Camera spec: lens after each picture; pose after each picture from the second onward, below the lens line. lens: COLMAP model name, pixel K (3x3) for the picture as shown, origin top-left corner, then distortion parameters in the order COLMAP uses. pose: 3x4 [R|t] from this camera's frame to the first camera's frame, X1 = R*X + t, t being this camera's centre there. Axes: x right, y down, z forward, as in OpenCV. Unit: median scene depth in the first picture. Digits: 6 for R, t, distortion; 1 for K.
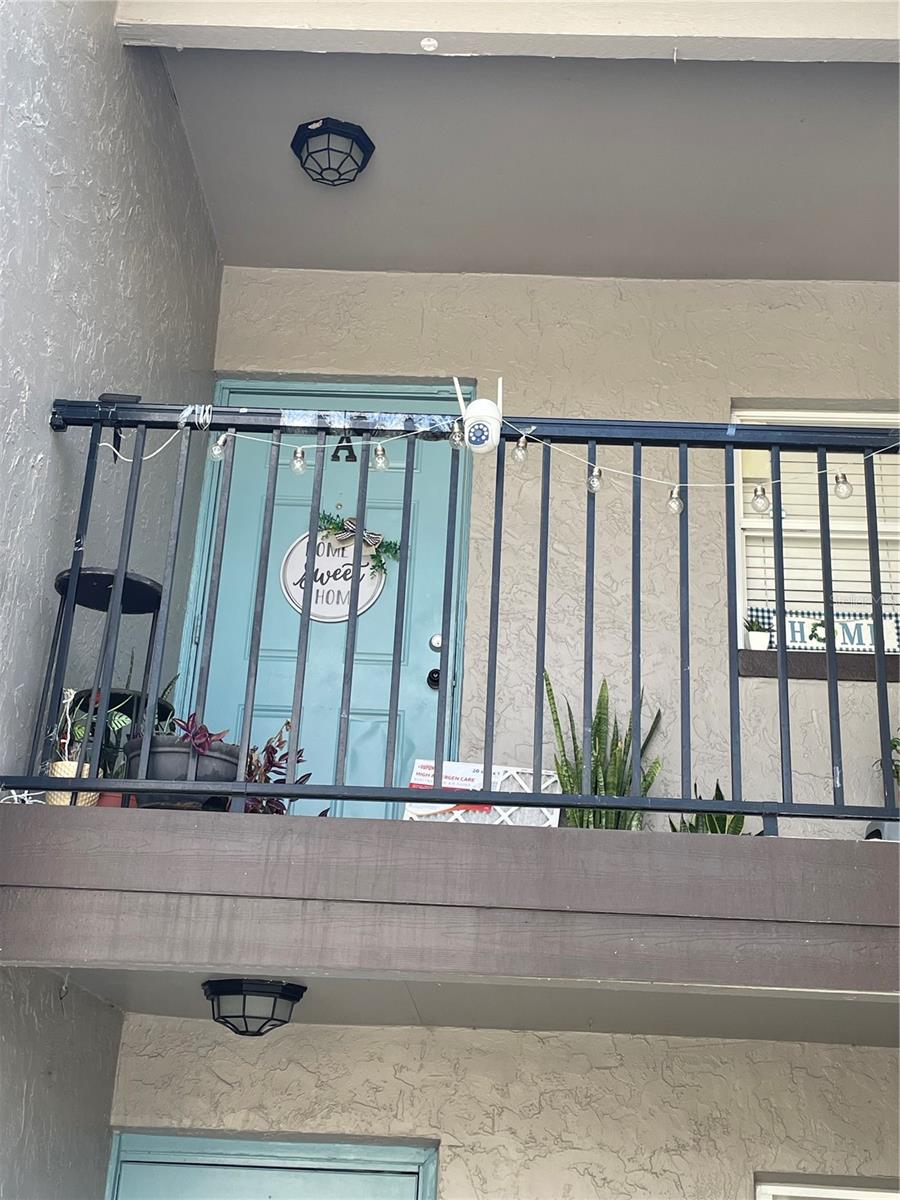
lens RADIAL K [[1367.3, 0, 467.0], [0, 1367.3, 597.7], [0, 0, 1]] dist [0.072032, 0.008290]
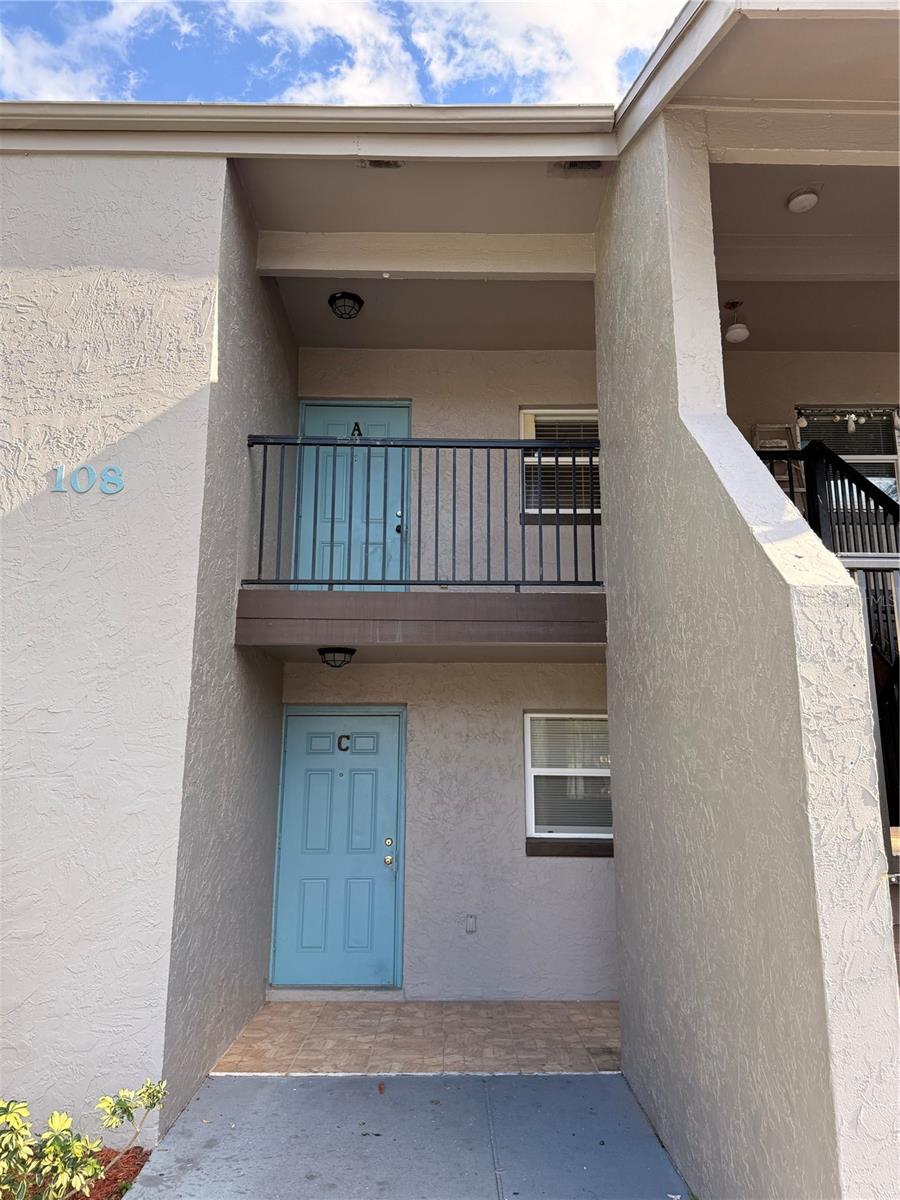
lens RADIAL K [[830.6, 0, 450.0], [0, 830.6, 600.0], [0, 0, 1]] dist [0.004847, 0.000289]
pose [[0.998971, -0.033717, 0.030341, 0.020570], [0.026775, 0.978279, 0.205558, -0.131617], [-0.036613, -0.204534, 0.978175, -0.534346]]
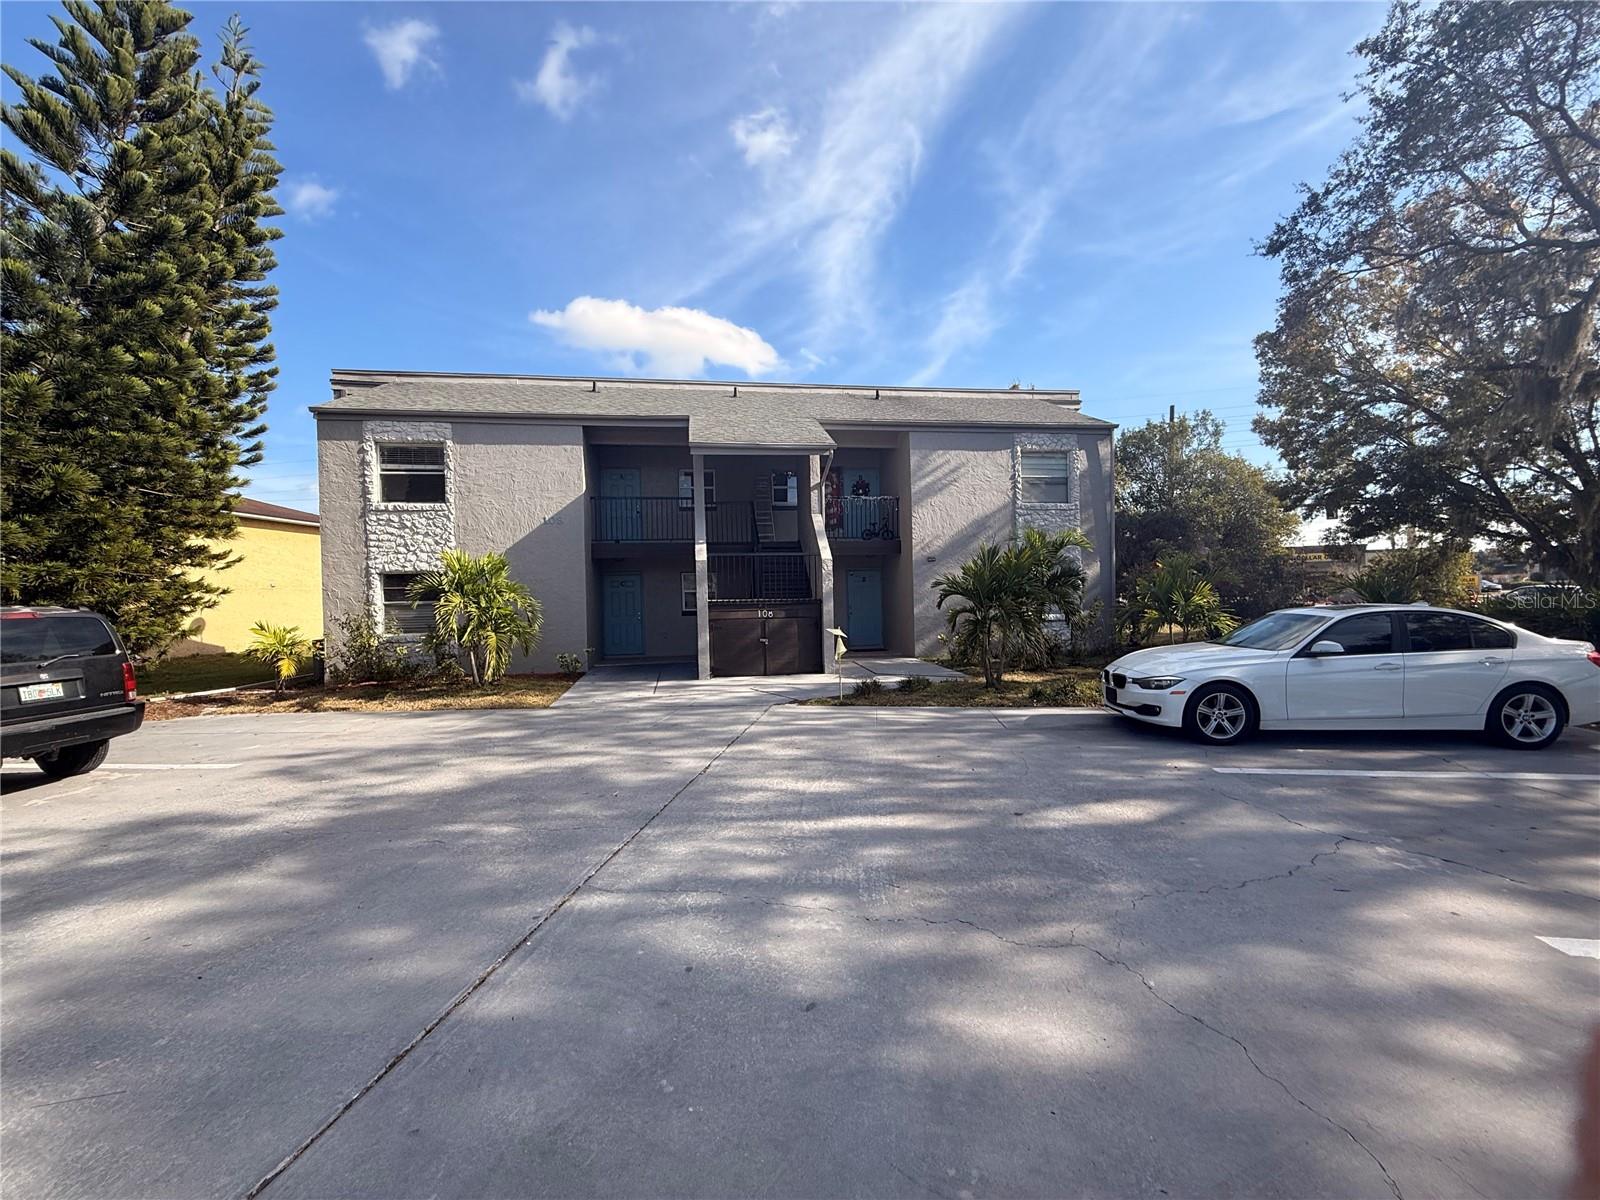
lens RADIAL K [[643.8, 0, 800.0], [0, 643.8, 600.0], [0, 0, 1]] dist [-0.045593, 0.000012]
pose [[0.980650, -0.070416, 0.182669, 0.193523], [-0.010823, 0.912146, 0.409723, -1.041816], [-0.195471, -0.403771, 0.893734, -2.727762]]
